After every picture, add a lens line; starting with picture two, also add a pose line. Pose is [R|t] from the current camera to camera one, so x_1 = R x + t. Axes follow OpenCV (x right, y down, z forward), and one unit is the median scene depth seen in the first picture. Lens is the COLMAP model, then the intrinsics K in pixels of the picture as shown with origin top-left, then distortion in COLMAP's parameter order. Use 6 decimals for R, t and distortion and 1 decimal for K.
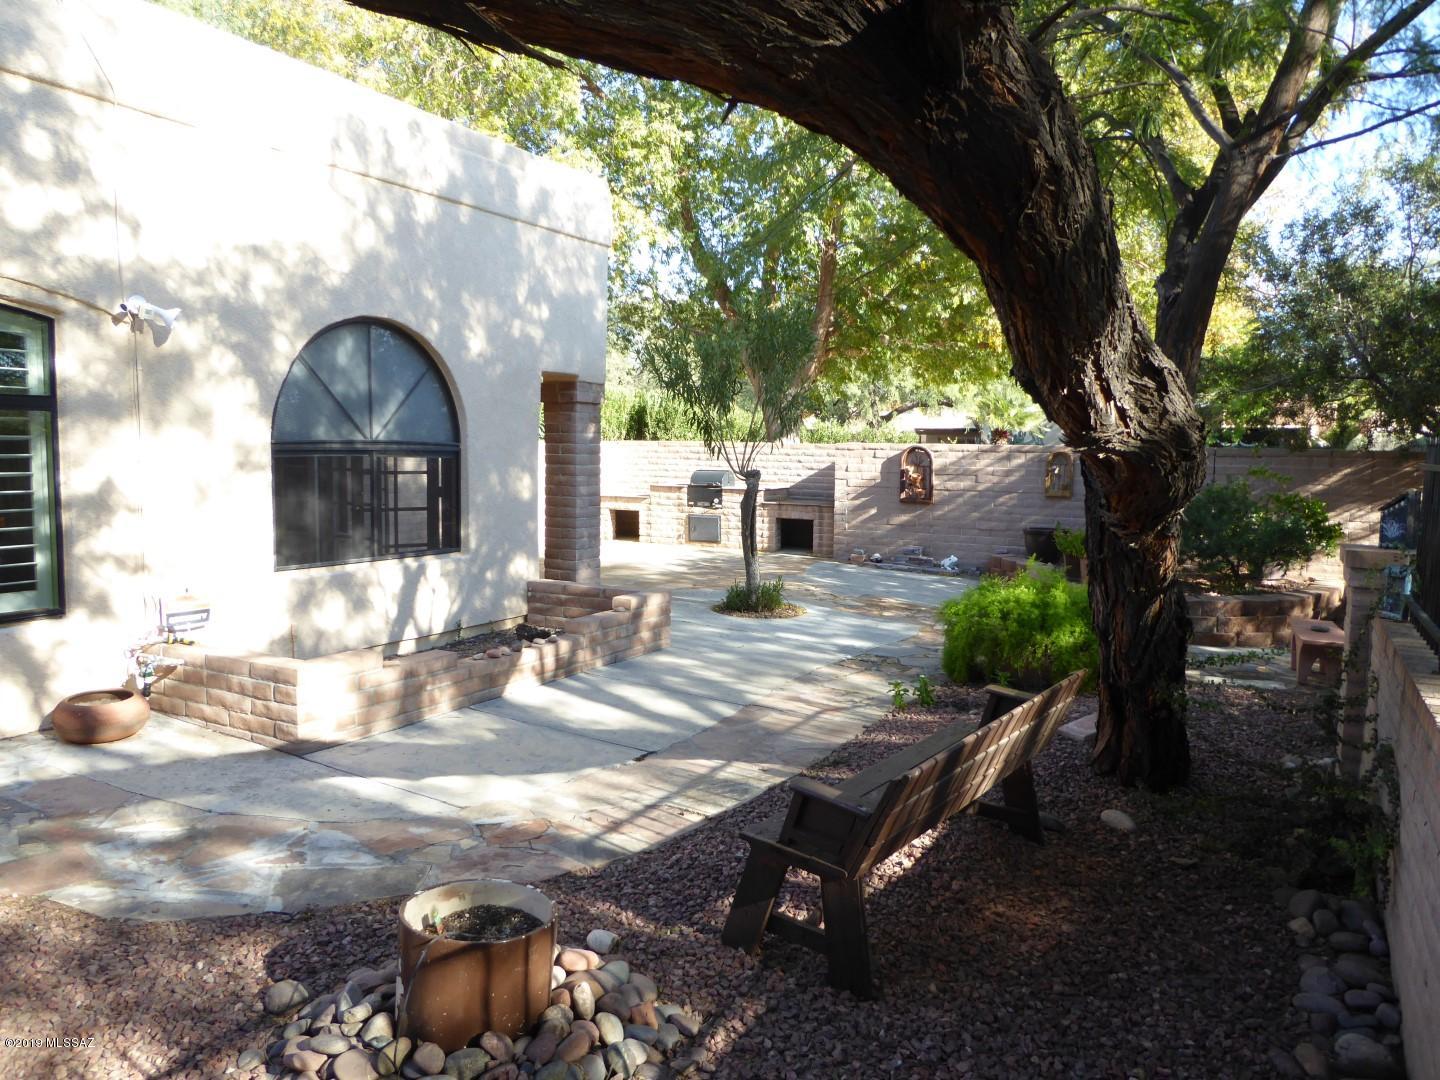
lens RADIAL K [[1047.6, 0, 719.9], [0, 1047.6, 537.9], [0, 0, 1]] dist [-0.011084, -0.000981]
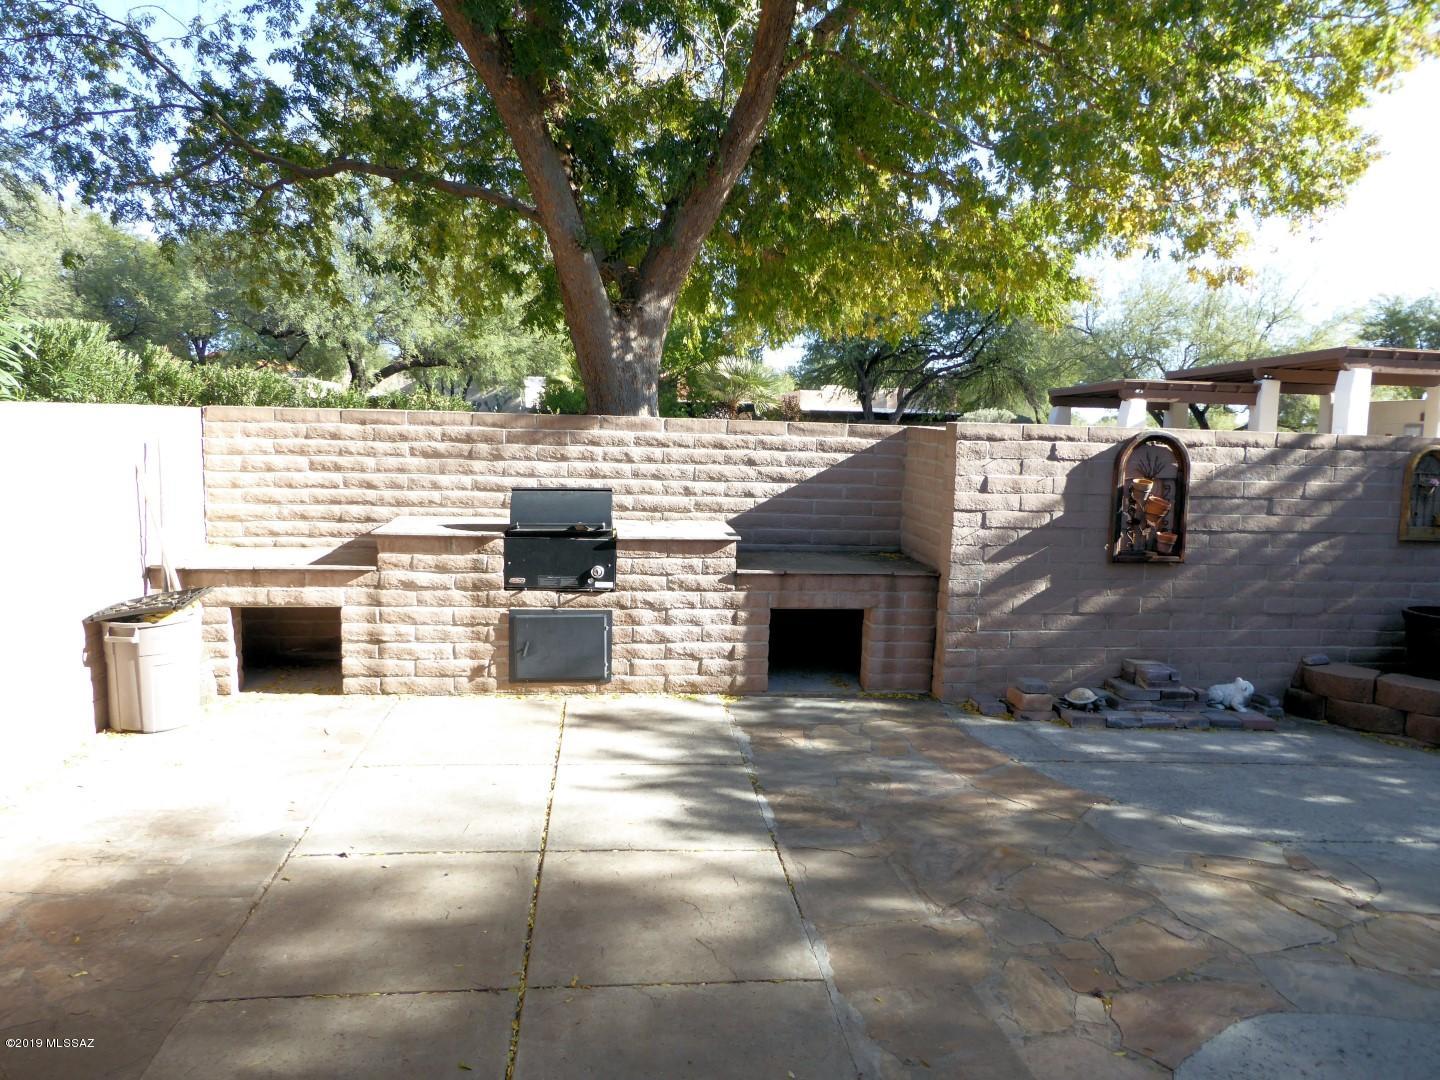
lens RADIAL K [[1047.6, 0, 719.4], [0, 1047.6, 542.8], [0, 0, 1]] dist [-0.011084, -0.000981]
pose [[0.805372, -0.059391, 0.589786, -0.193058], [0.038760, 0.998115, 0.047581, -0.063152], [-0.591500, -0.015460, 0.806156, 0.686630]]
